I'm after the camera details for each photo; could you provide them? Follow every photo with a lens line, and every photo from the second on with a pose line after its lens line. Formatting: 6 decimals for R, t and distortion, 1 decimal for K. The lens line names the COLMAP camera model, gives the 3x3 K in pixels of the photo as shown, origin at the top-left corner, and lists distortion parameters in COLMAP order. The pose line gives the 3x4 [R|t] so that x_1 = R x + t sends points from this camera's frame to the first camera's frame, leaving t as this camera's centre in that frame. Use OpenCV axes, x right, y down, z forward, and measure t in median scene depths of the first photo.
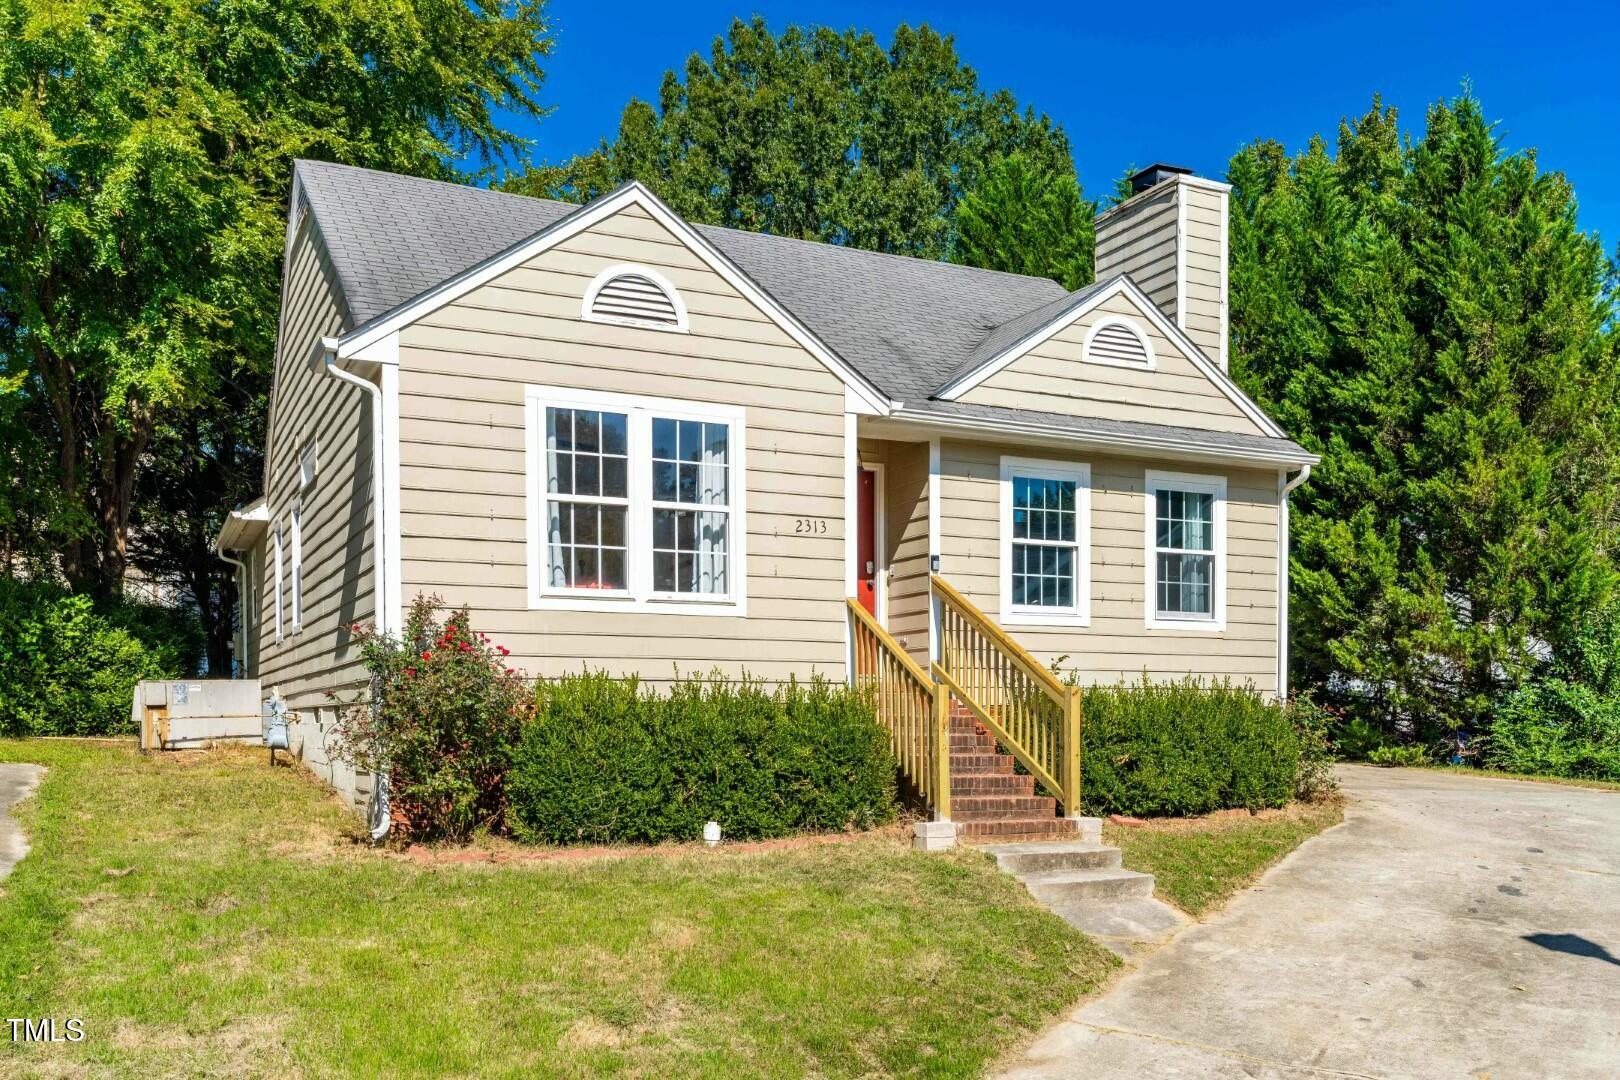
lens RADIAL K [[1429.6, 0, 810.4], [0, 1429.6, 739.7], [0, 0, 1]] dist [0.021456, 0.006610]
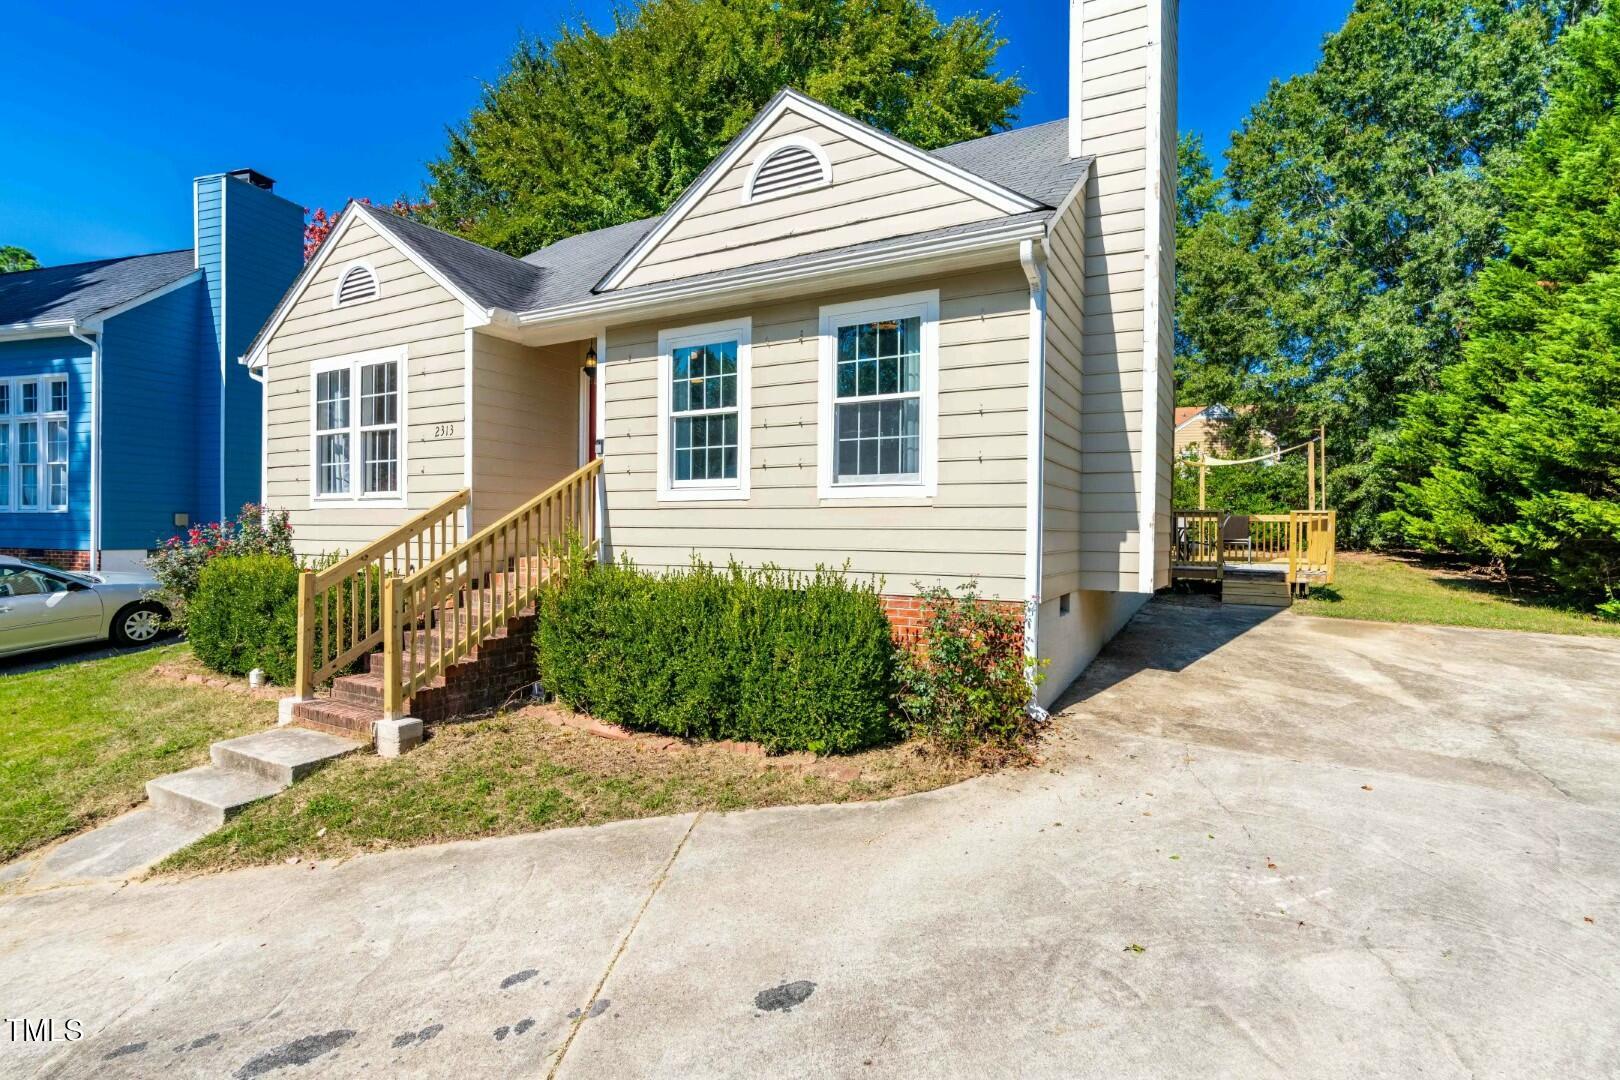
lens RADIAL K [[767.6, 0, 810.0], [0, 767.6, 540.0], [0, 0, 1]] dist [-0.003345, -0.000549]
pose [[0.580017, 0.014087, -0.814483, 0.723735], [-0.018766, 0.999816, 0.003929, -0.066815], [0.814388, 0.013006, 0.580175, 0.897232]]
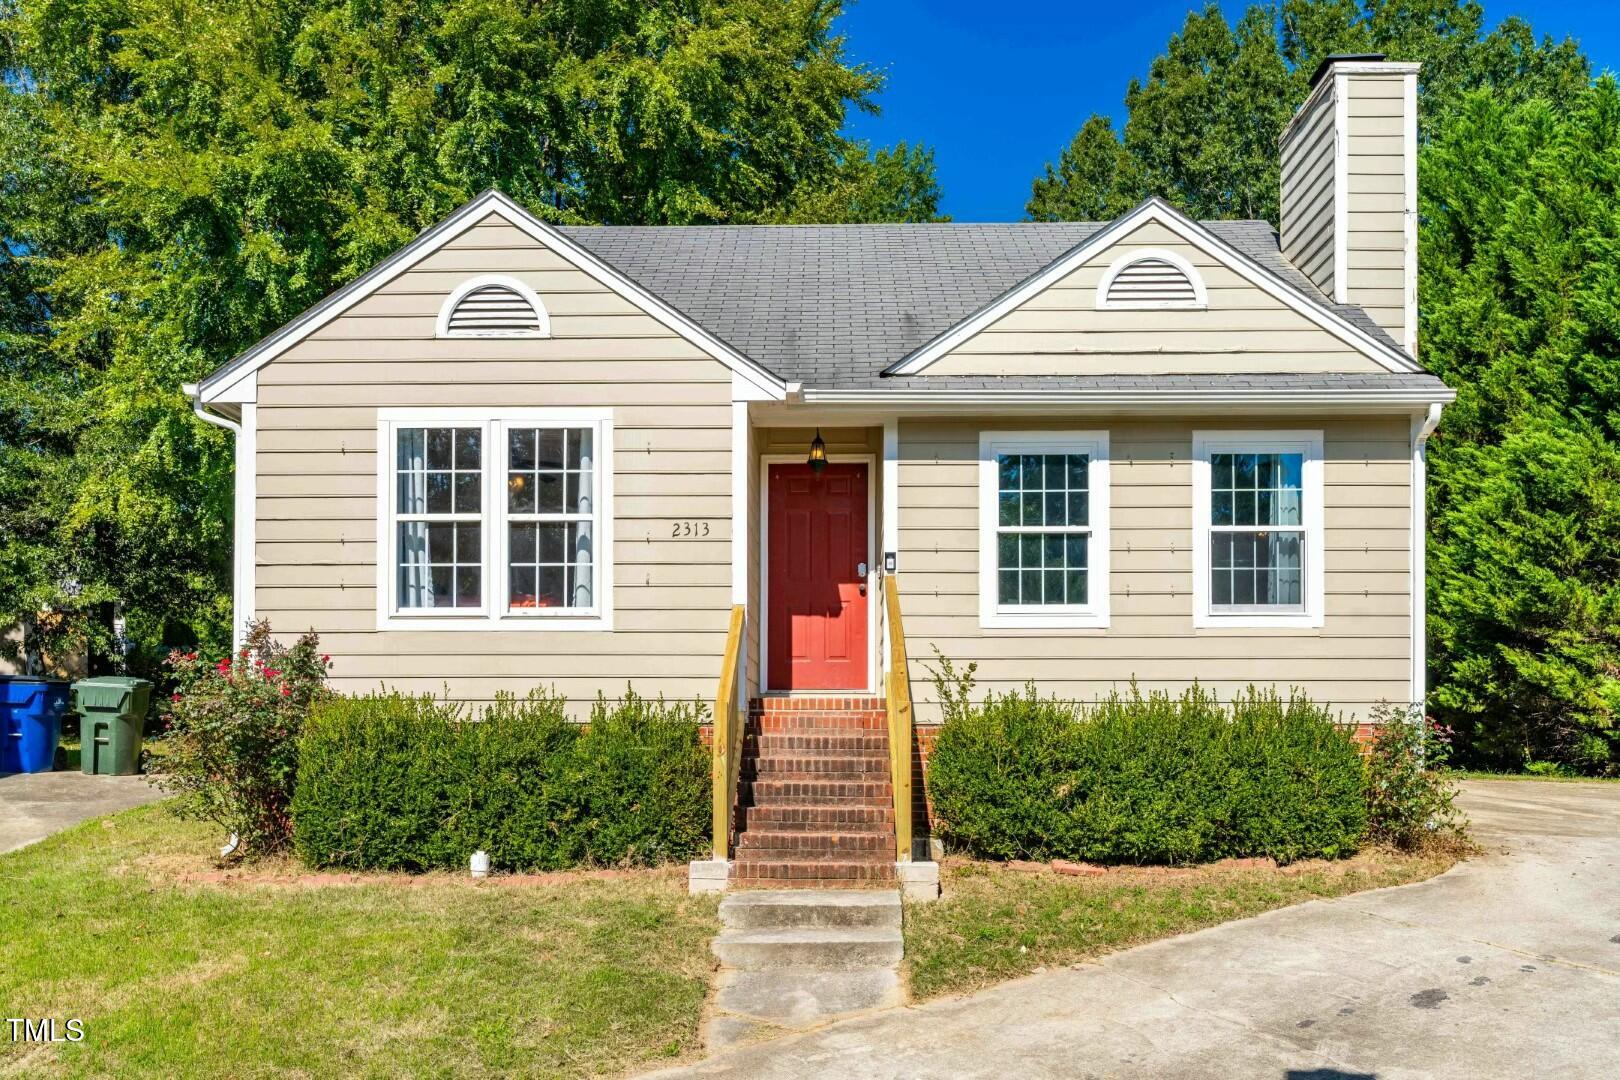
lens RADIAL K [[1369.4, 0, 805.8], [0, 1369.4, 708.8], [0, 0, 1]] dist [0.013319, 0.000044]
pose [[0.891834, -0.008662, -0.452280, 0.470851], [-0.006176, 0.999490, -0.031322, -0.007840], [0.452321, 0.030727, 0.891326, 0.263533]]
